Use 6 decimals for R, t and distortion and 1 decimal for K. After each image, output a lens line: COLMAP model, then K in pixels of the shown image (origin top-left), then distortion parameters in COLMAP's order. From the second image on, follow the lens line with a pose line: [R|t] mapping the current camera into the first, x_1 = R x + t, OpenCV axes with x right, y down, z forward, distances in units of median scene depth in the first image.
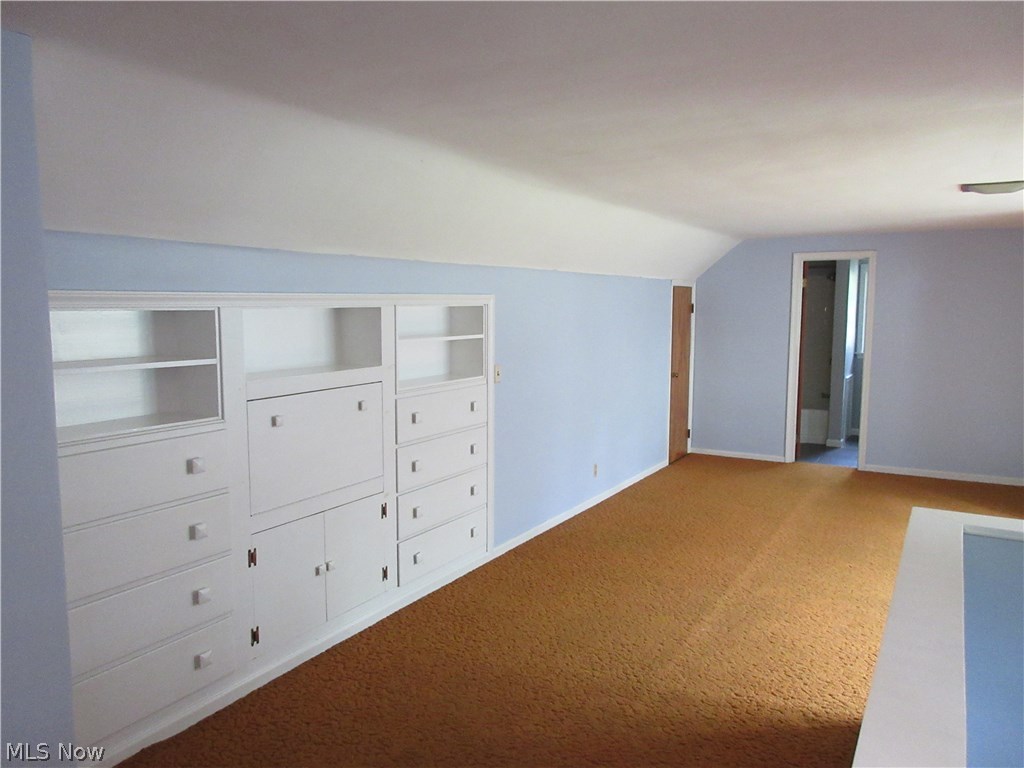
lens RADIAL K [[759.4, 0, 512.0], [0, 759.4, 384.0], [0, 0, 1]] dist [0.000740, 0.003402]
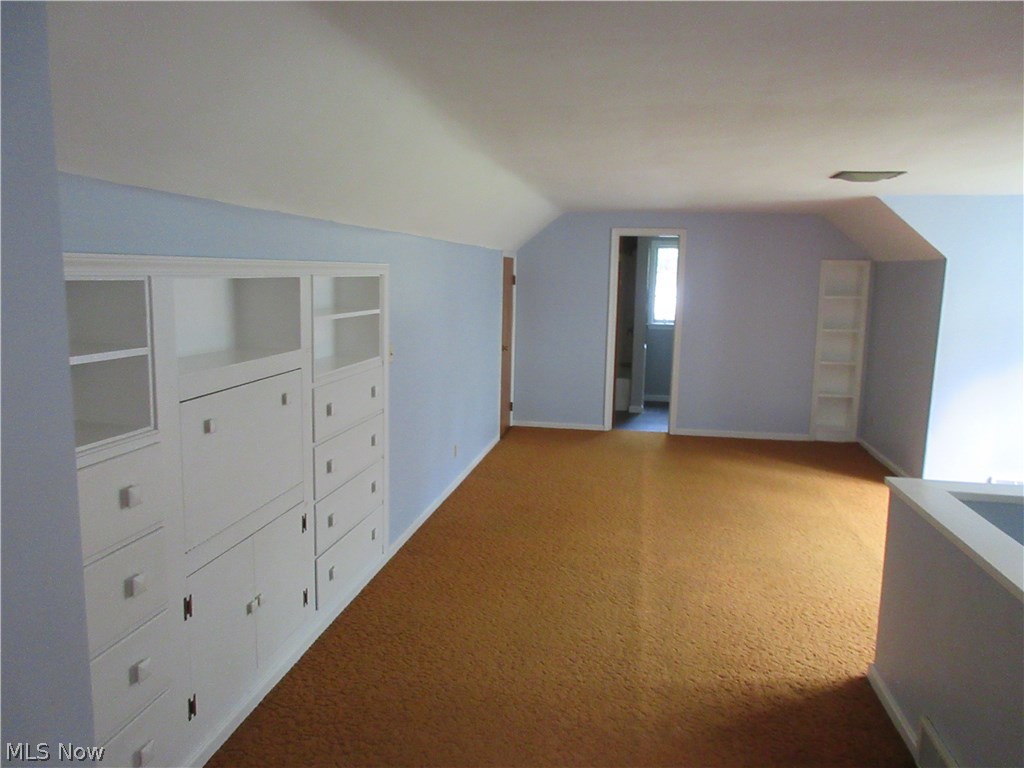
lens RADIAL K [[759.4, 0, 512.0], [0, 759.4, 384.0], [0, 0, 1]] dist [0.000740, 0.003402]
pose [[0.936060, -0.033143, 0.350277, -0.231240], [0.018635, 0.998826, 0.044710, -0.017589], [-0.351347, -0.035324, 0.935579, 0.141485]]
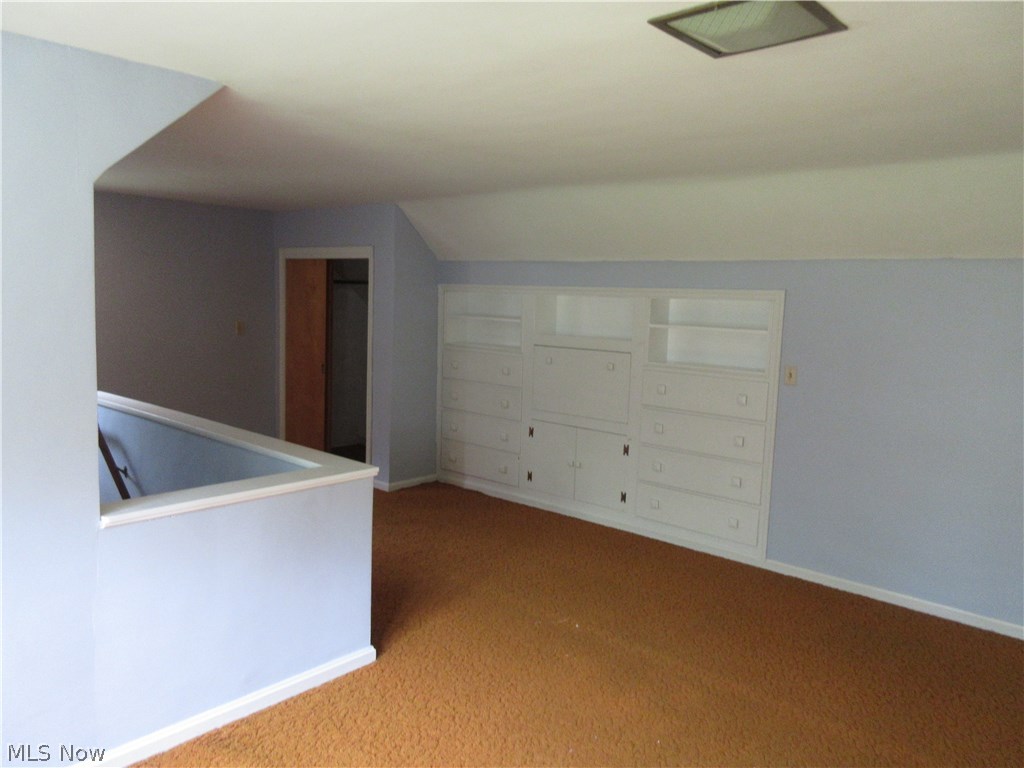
lens RADIAL K [[759.4, 0, 512.0], [0, 759.4, 384.0], [0, 0, 1]] dist [0.000740, 0.003402]
pose [[-0.193075, 0.104521, -0.975601, 1.108822], [-0.139805, 0.981234, 0.132793, -0.092106], [0.971173, 0.162033, -0.174840, 0.975151]]
